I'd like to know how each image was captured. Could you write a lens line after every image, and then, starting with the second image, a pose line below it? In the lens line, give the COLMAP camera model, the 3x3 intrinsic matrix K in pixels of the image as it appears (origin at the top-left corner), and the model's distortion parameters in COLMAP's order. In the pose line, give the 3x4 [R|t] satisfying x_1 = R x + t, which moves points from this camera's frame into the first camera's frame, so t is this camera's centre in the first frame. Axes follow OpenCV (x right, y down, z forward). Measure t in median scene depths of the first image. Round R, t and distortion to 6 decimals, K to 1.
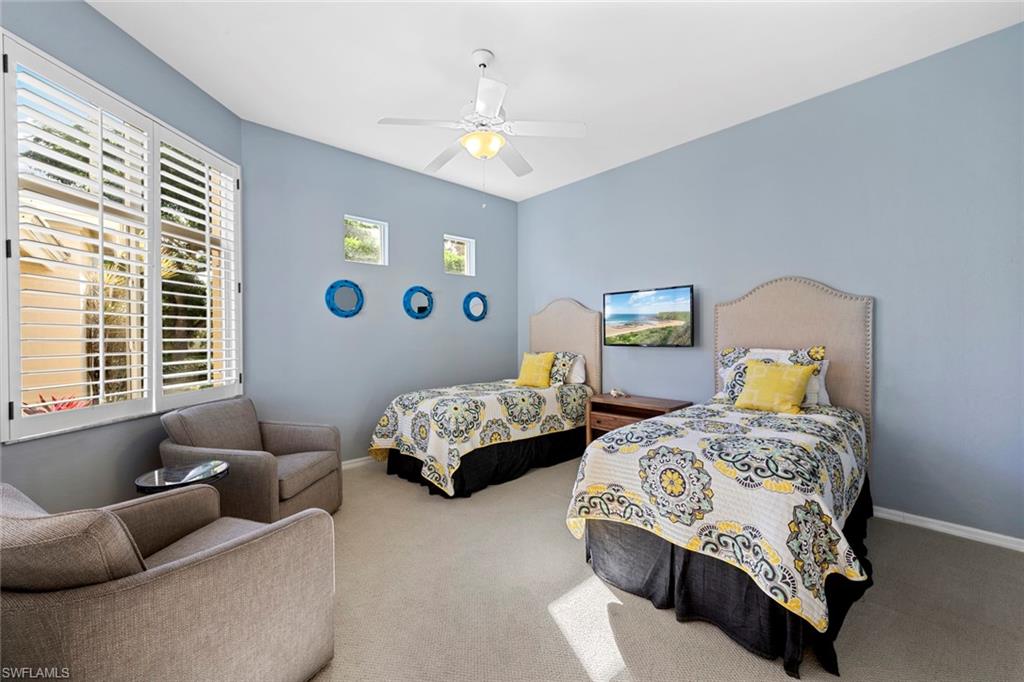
lens RADIAL K [[411.0, 0, 512.0], [0, 411.0, 341.0], [0, 0, 1]] dist [0.000256, -0.000013]
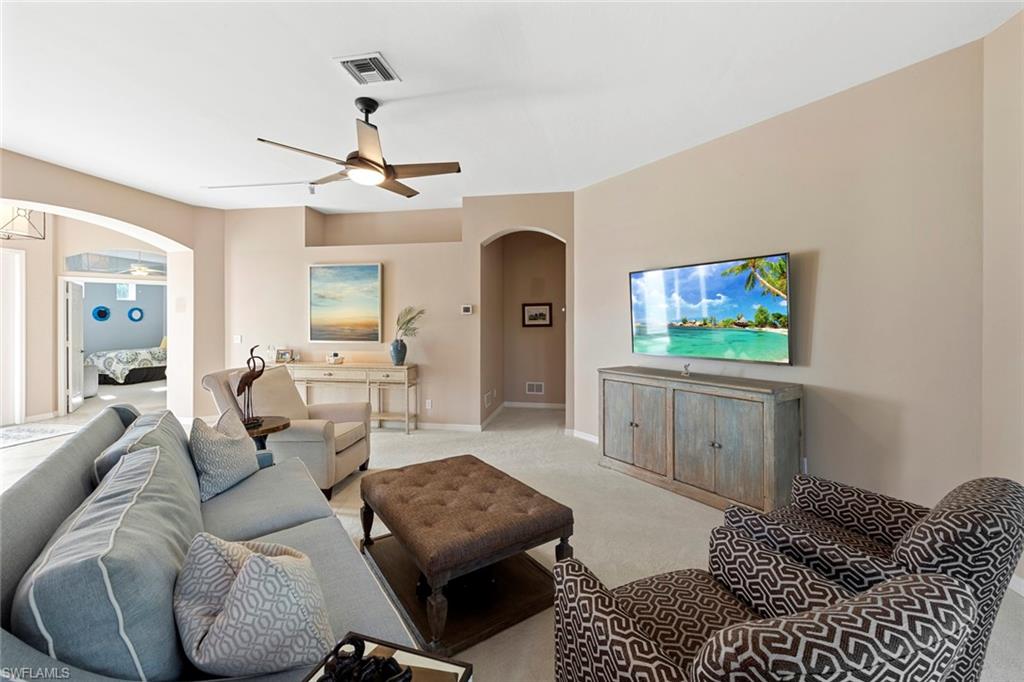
lens RADIAL K [[416.5, 0, 512.0], [0, 416.5, 341.0], [0, 0, 1]] dist [-0.000687, 0.000047]
pose [[0.797923, -0.001455, 0.602757, 0.235547], [-0.002550, 0.999980, 0.005789, 0.045368], [-0.602754, -0.006156, 0.797904, -2.684217]]
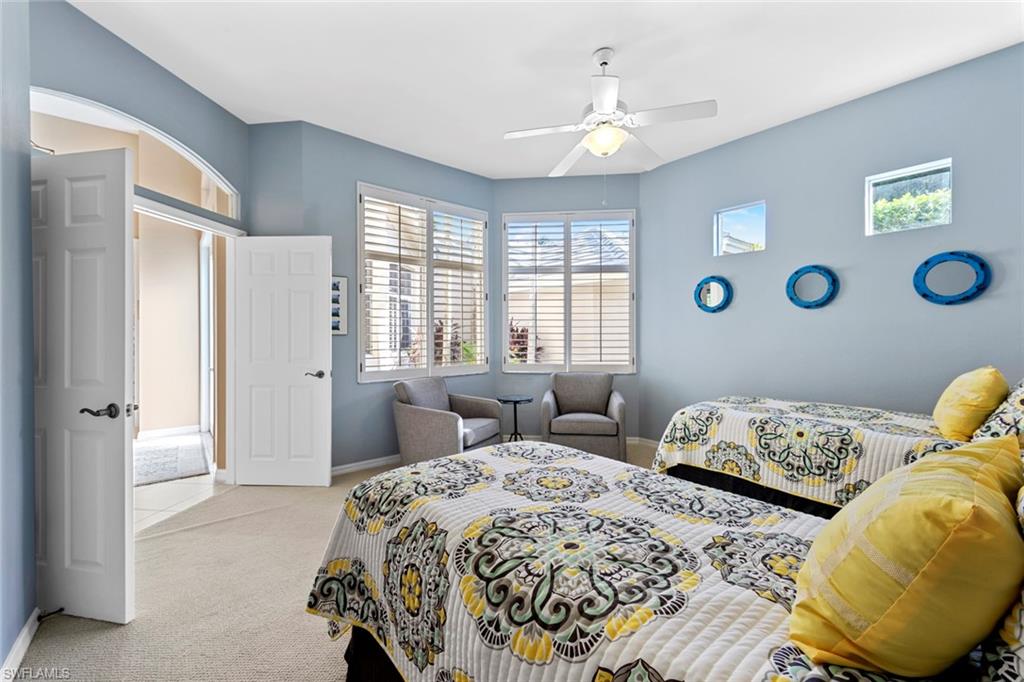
lens RADIAL K [[413.7, 0, 512.0], [0, 413.7, 341.0], [0, 0, 1]] dist [-0.000582, -0.000046]
pose [[-0.063510, 0.025180, -0.997664, 0.701281], [-0.012381, 0.999585, 0.026017, -0.010717], [0.997904, 0.014004, -0.063171, 0.610952]]
